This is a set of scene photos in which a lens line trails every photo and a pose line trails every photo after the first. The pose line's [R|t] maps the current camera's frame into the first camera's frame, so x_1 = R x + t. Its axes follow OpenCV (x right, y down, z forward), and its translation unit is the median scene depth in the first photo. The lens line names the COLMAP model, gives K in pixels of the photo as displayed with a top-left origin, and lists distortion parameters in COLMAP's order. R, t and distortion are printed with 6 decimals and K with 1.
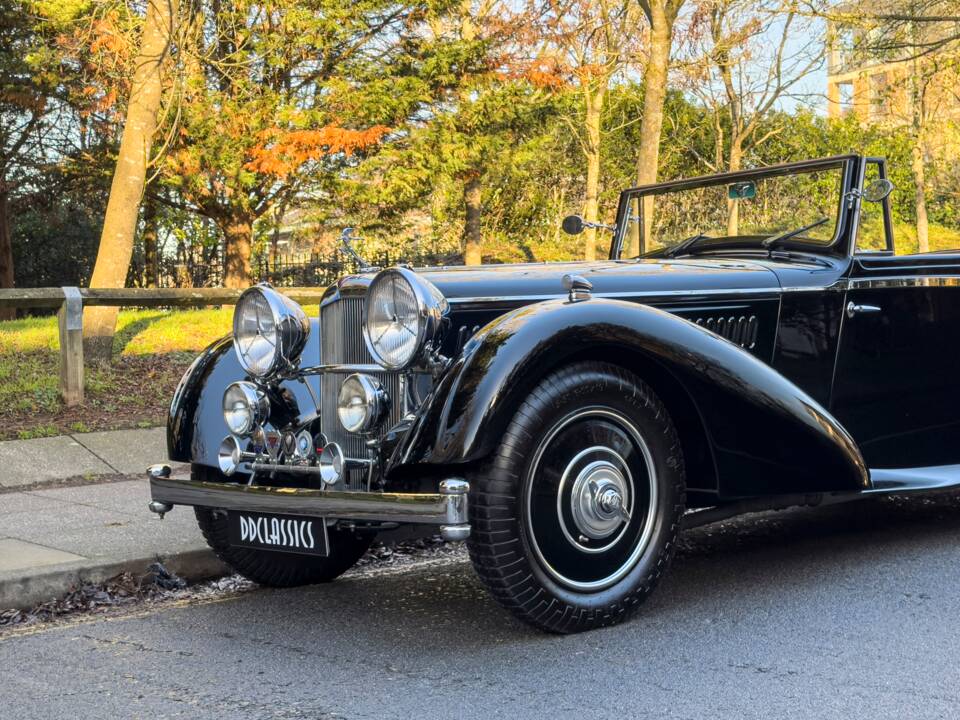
lens RADIAL K [[1631.6, 0, 432.7], [0, 1631.6, 390.3], [0, 0, 1]] dist [-0.250459, 1.520832]
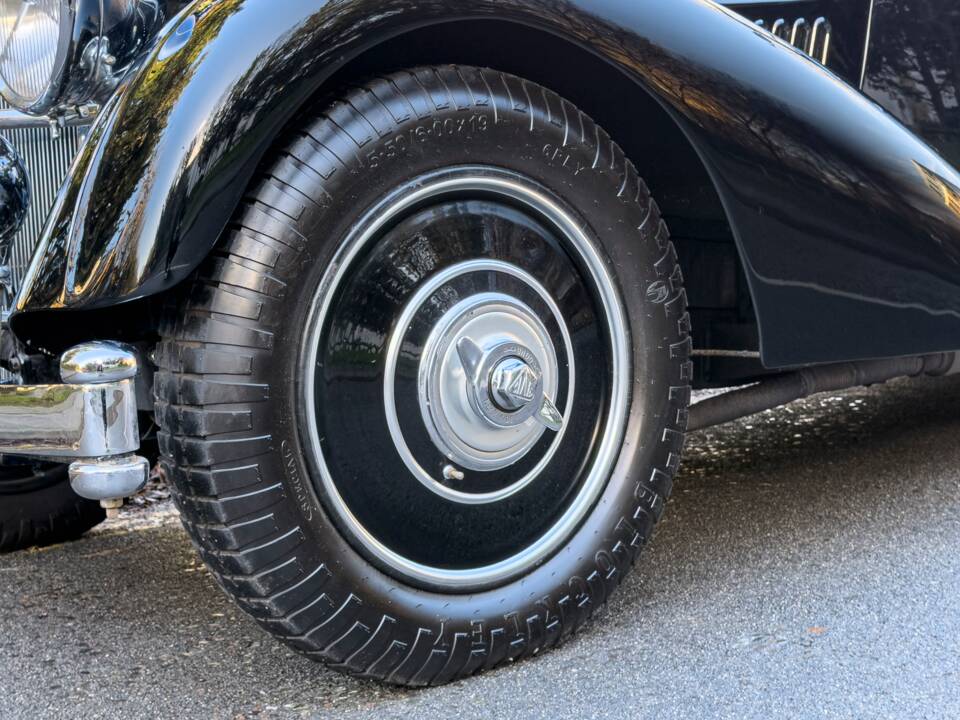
lens RADIAL K [[1772.3, 0, 480.0], [0, 1772.3, 360.0], [0, 0, 1]] dist [-0.264188, 2.461532]
pose [[0.999399, -0.031881, 0.013612, 0.077811], [0.030976, 0.997581, 0.062236, 0.026234], [-0.015563, -0.061777, 0.997969, 0.435205]]
